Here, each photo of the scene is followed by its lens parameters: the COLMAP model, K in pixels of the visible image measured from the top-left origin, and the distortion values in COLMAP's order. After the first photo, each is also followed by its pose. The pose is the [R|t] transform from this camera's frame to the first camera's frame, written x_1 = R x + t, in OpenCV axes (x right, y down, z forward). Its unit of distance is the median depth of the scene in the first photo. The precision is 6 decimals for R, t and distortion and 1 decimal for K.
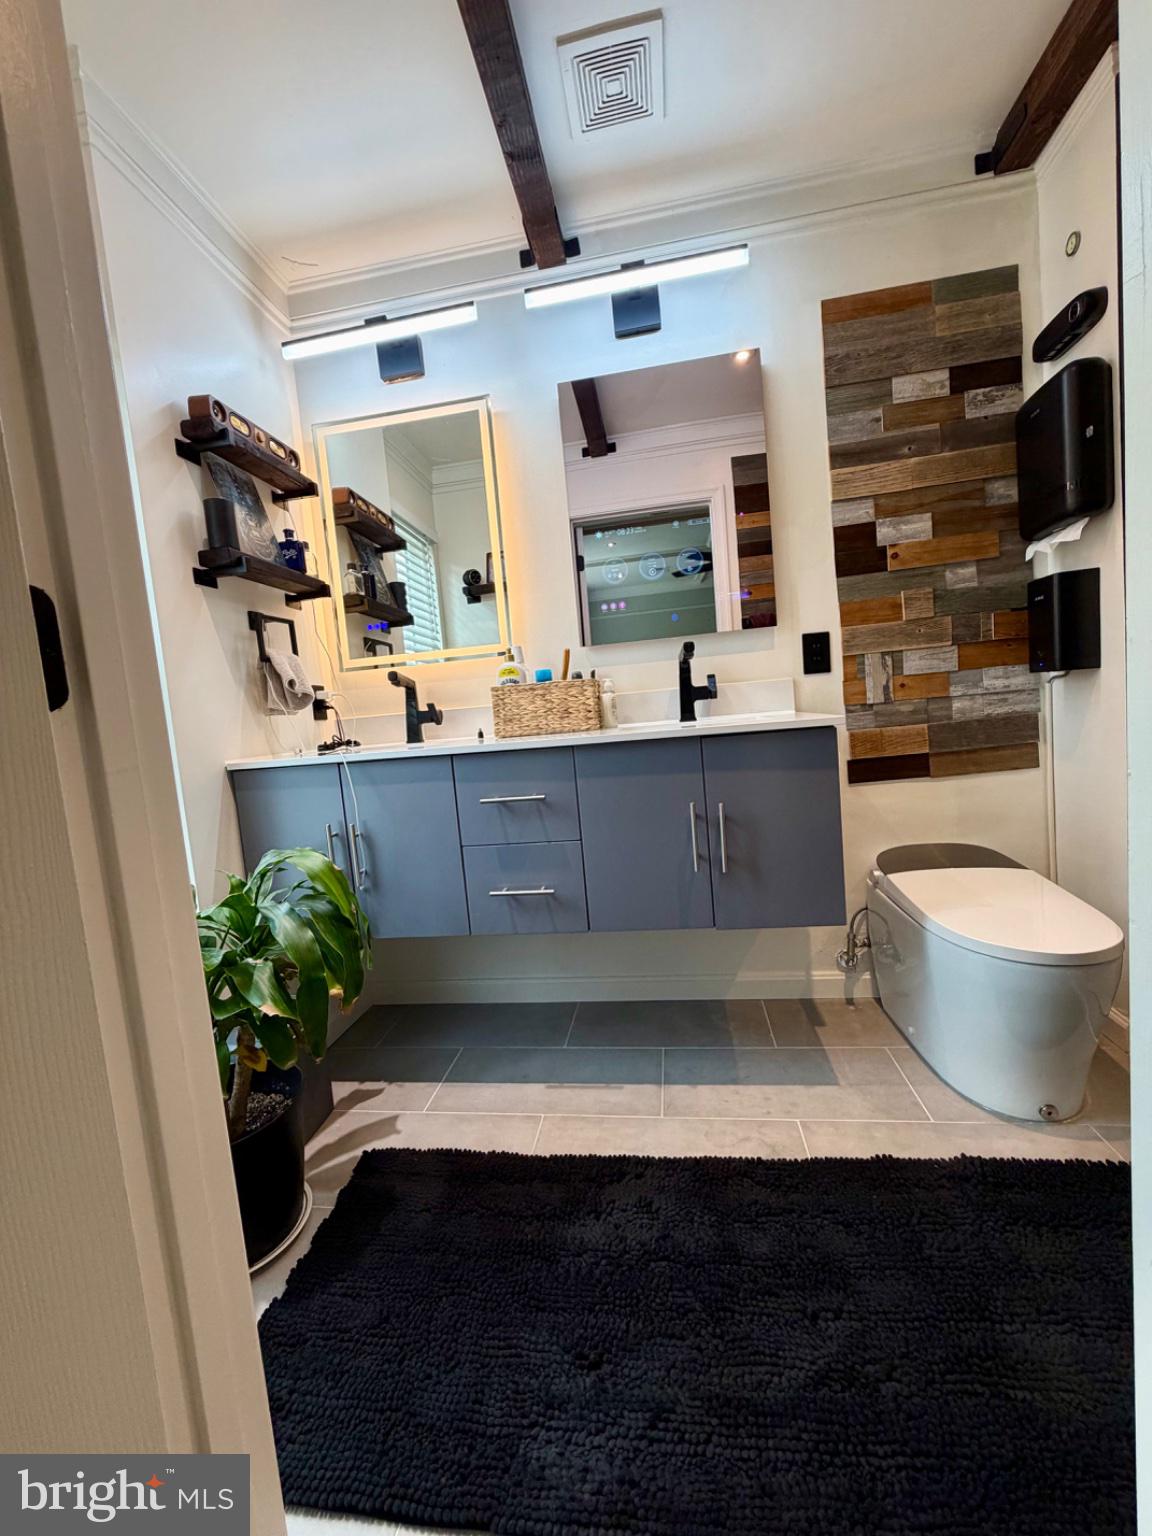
lens RADIAL K [[612.1, 0, 570.4], [0, 612.1, 768.1], [0, 0, 1]] dist [0.000313, 0.000211]
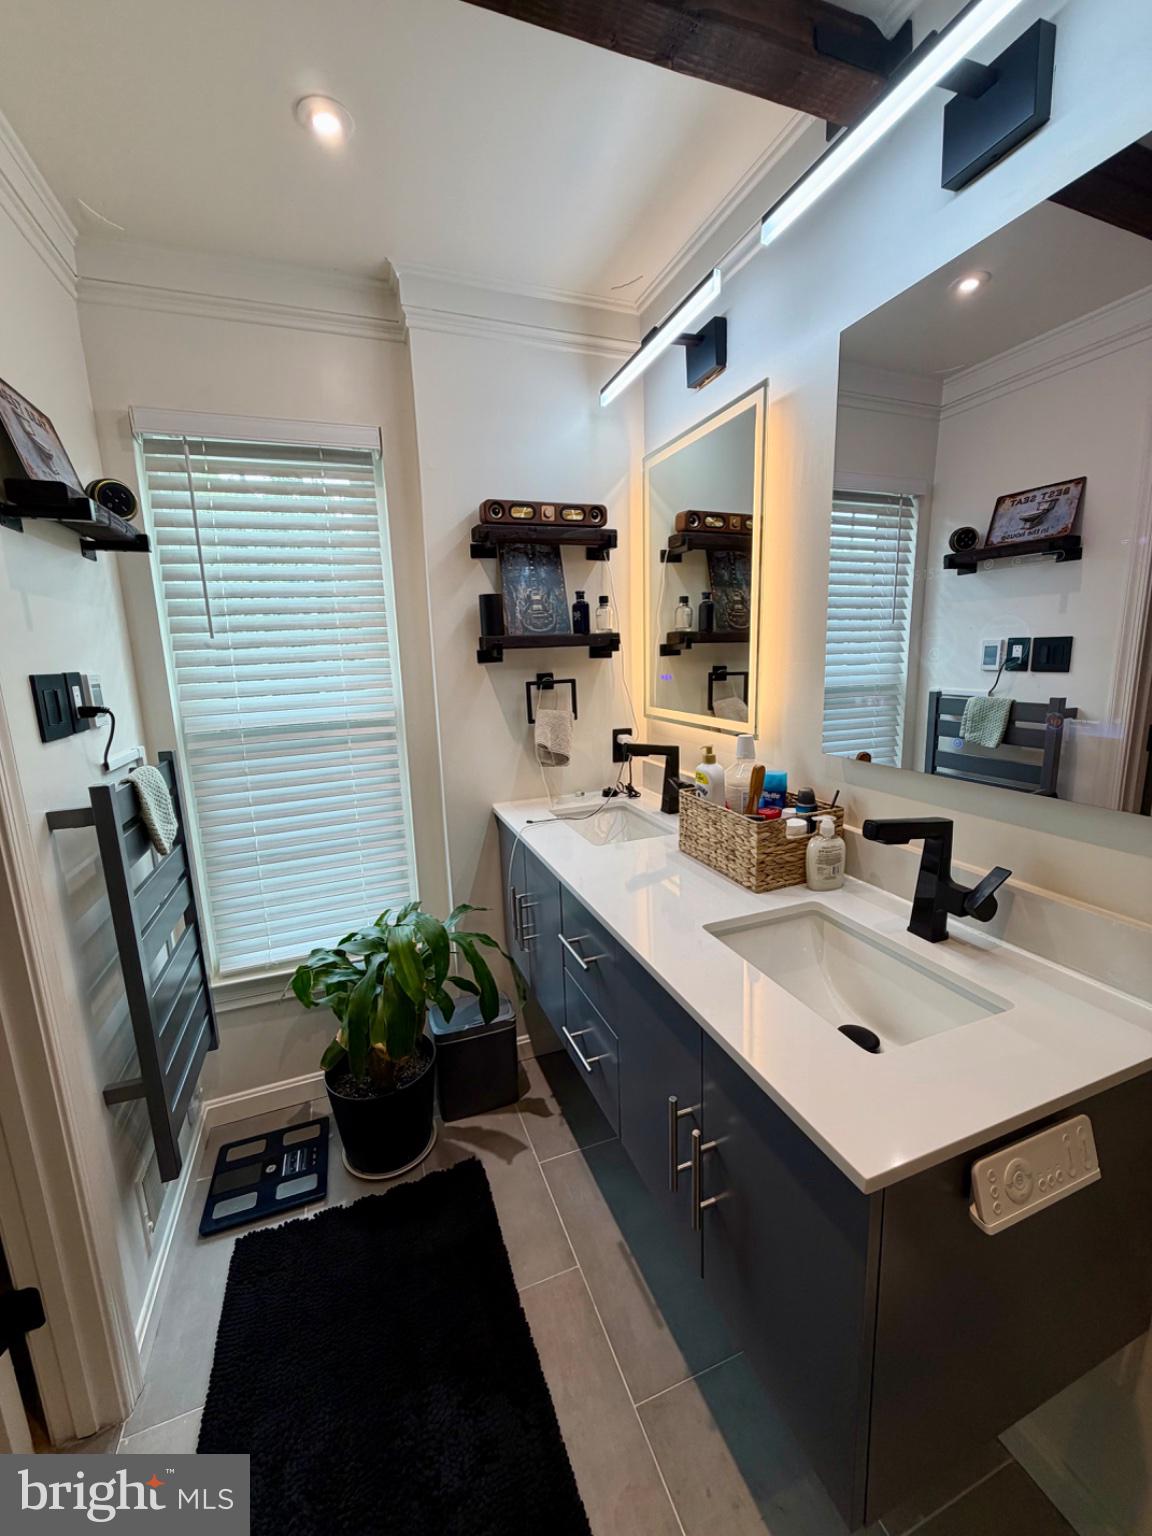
lens RADIAL K [[612.1, 0, 571.4], [0, 612.1, 763.2], [0, 0, 1]] dist [0.000313, 0.000211]
pose [[0.491661, 0.230329, -0.839772, 0.509783], [-0.079535, 0.972231, 0.220095, -0.357617], [0.867147, -0.041421, 0.496327, 0.495624]]
